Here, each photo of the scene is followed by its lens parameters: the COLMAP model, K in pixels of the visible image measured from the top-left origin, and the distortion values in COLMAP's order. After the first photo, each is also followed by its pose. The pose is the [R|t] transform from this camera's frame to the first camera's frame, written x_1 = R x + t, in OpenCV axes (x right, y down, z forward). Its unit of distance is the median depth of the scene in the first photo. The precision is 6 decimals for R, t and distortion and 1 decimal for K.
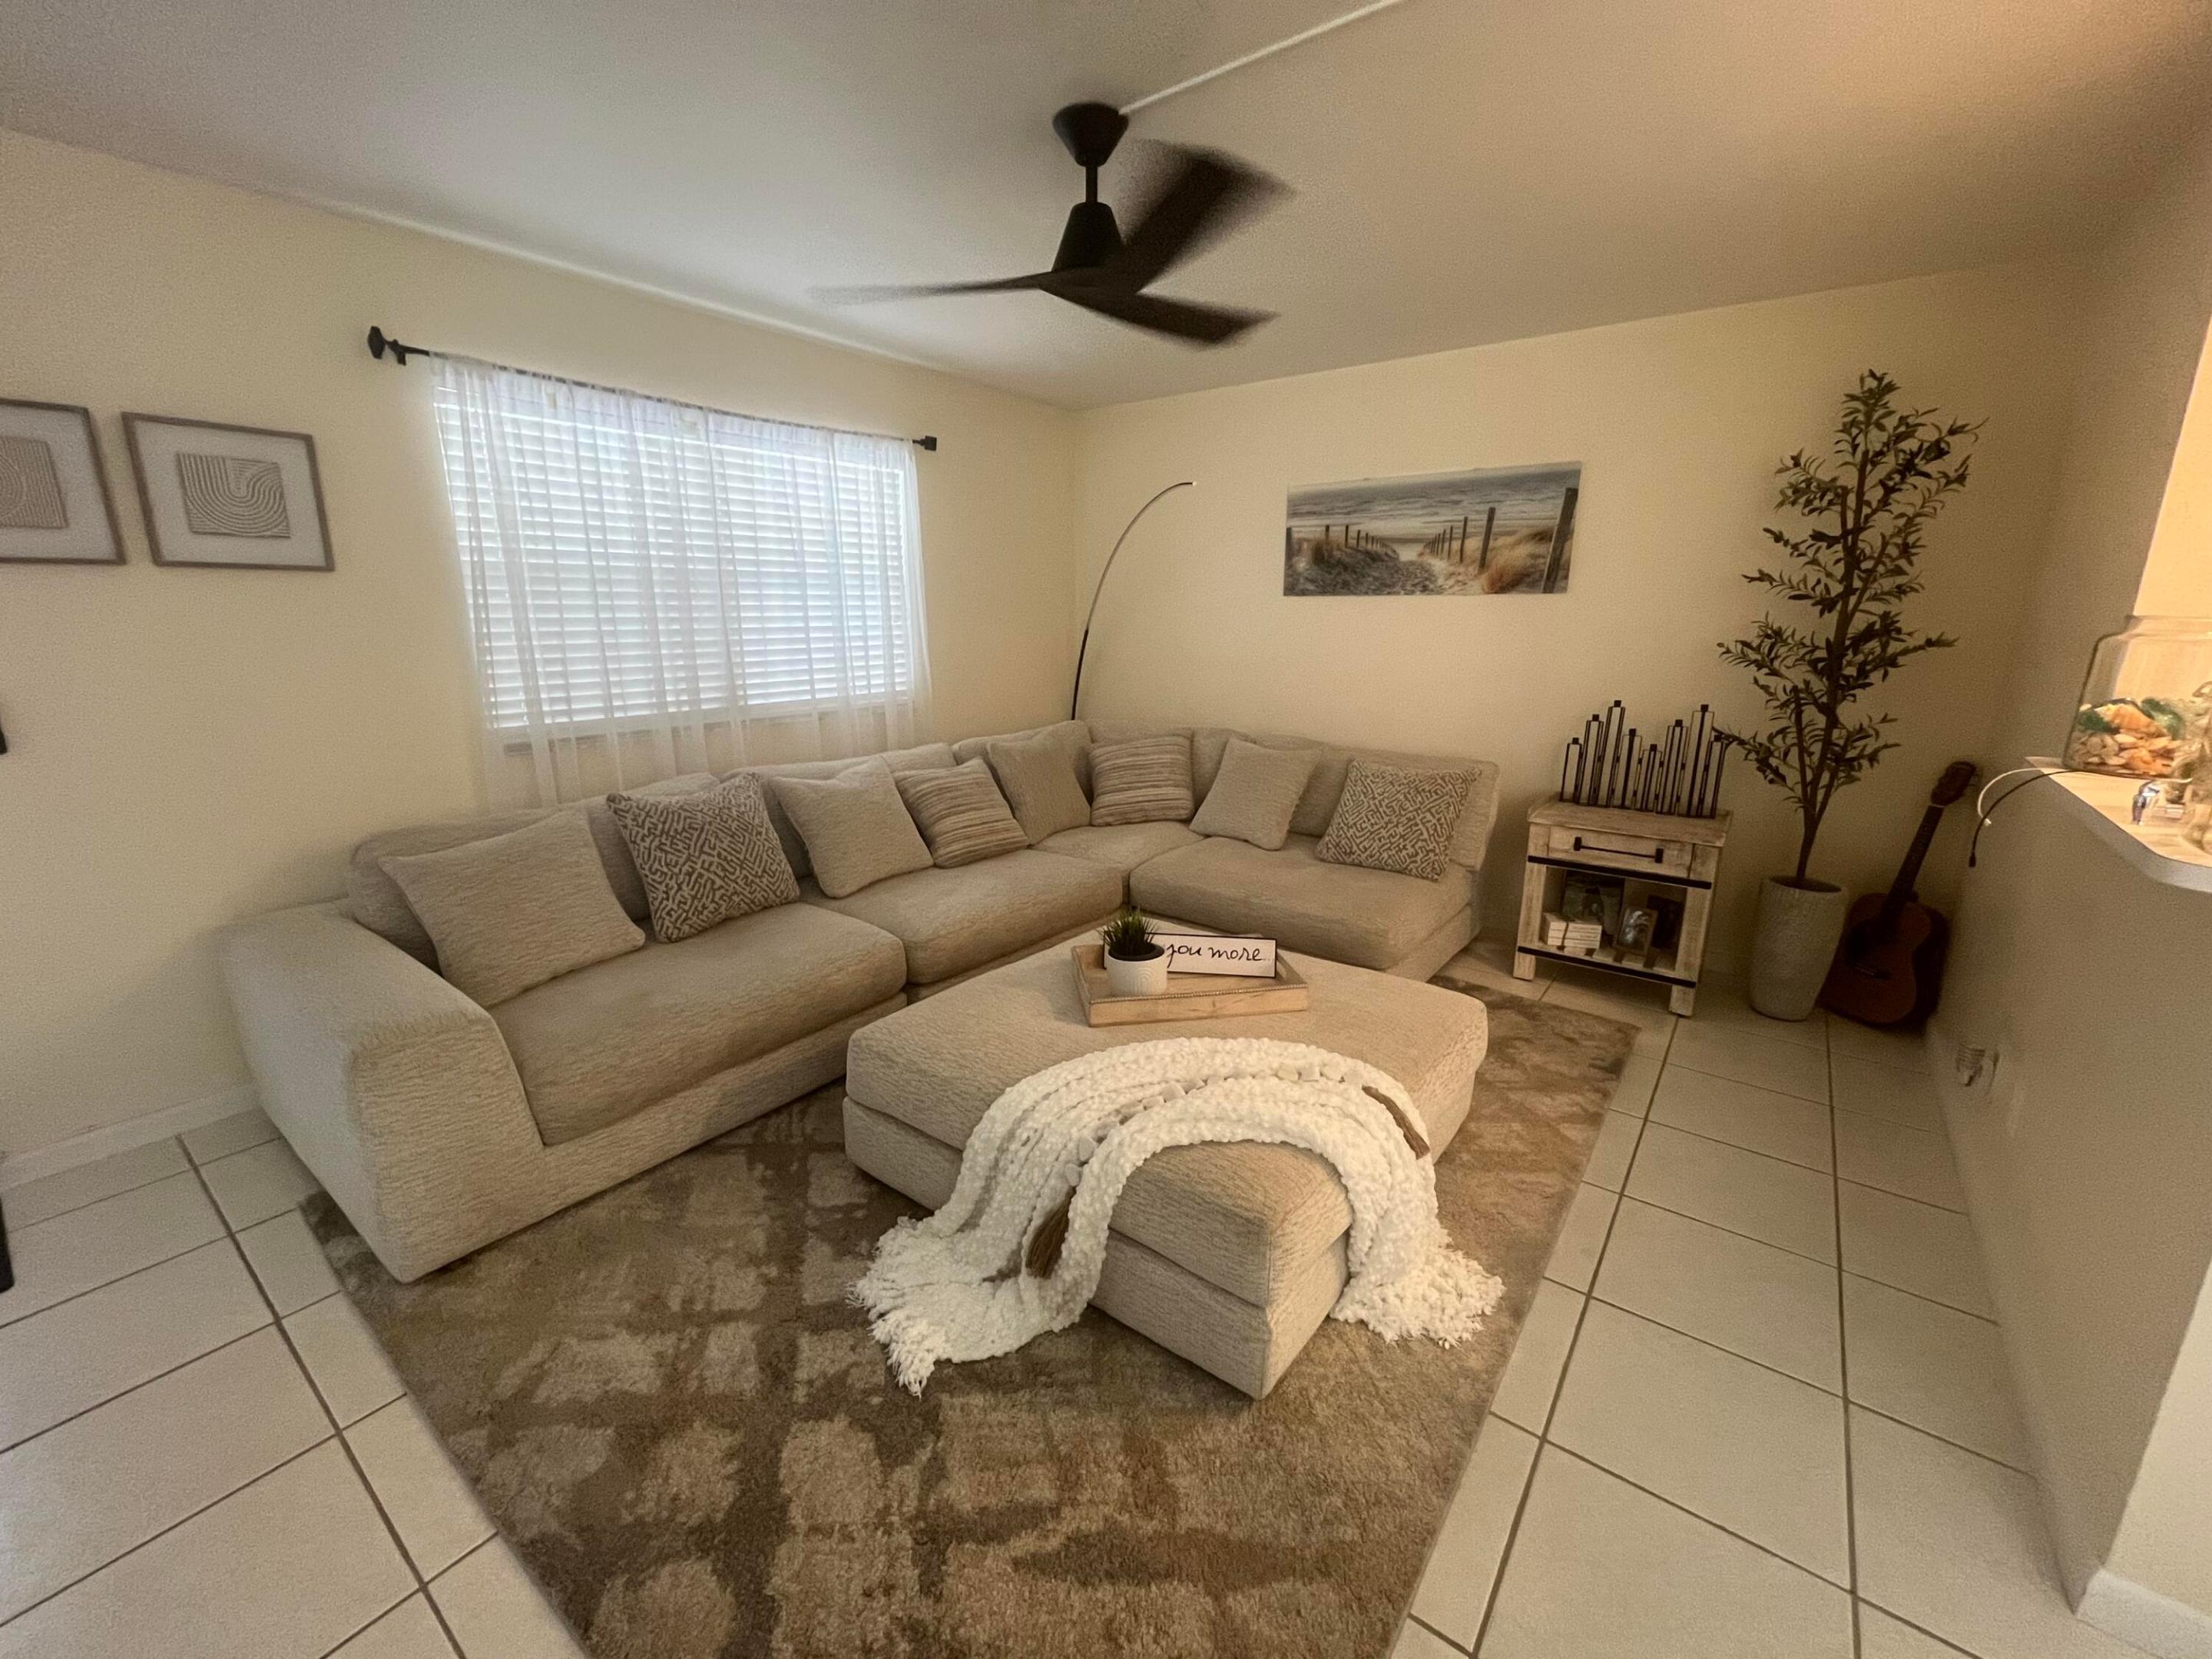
lens RADIAL K [[903.0, 0, 1109.3], [0, 903.0, 832.1], [0, 0, 1]] dist [-0.001993, -0.000256]
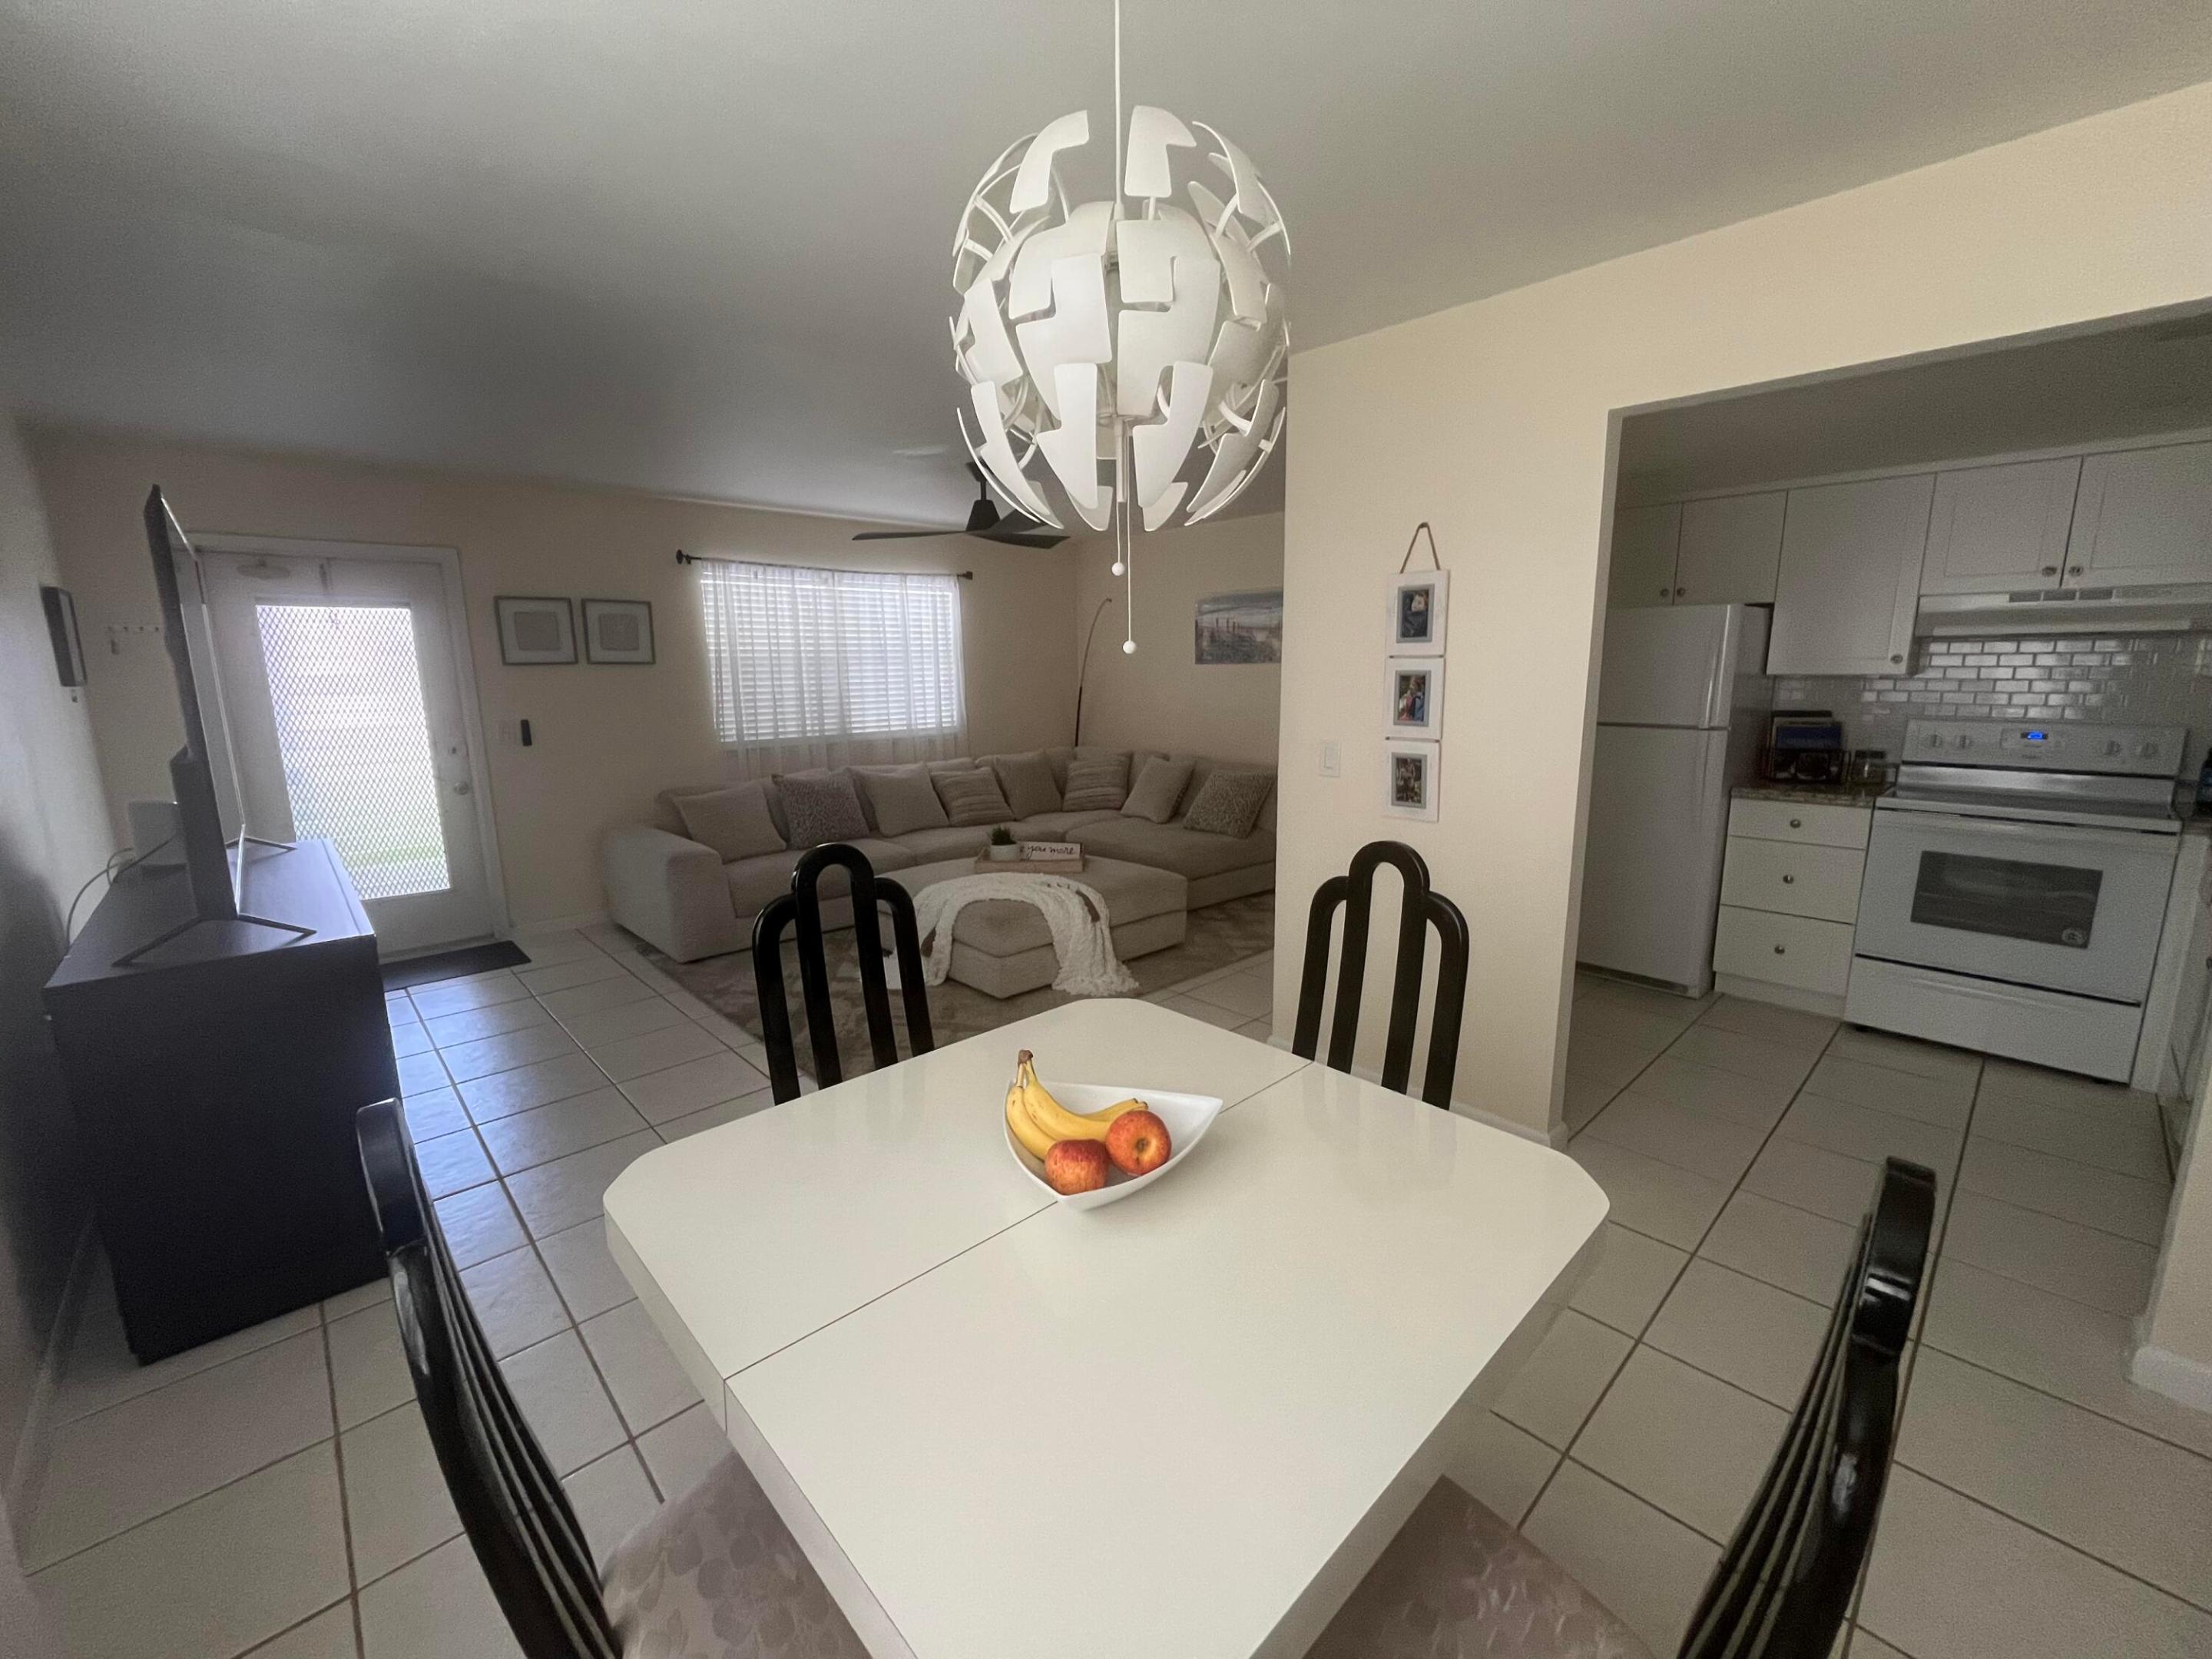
lens RADIAL K [[903.0, 0, 1107.1], [0, 903.0, 834.9], [0, 0, 1]] dist [-0.001993, -0.000256]
pose [[0.985893, 0.017370, -0.166475, 0.415738], [-0.026779, 0.998158, -0.054445, 0.150969], [0.165223, 0.058135, 0.984541, -0.680553]]
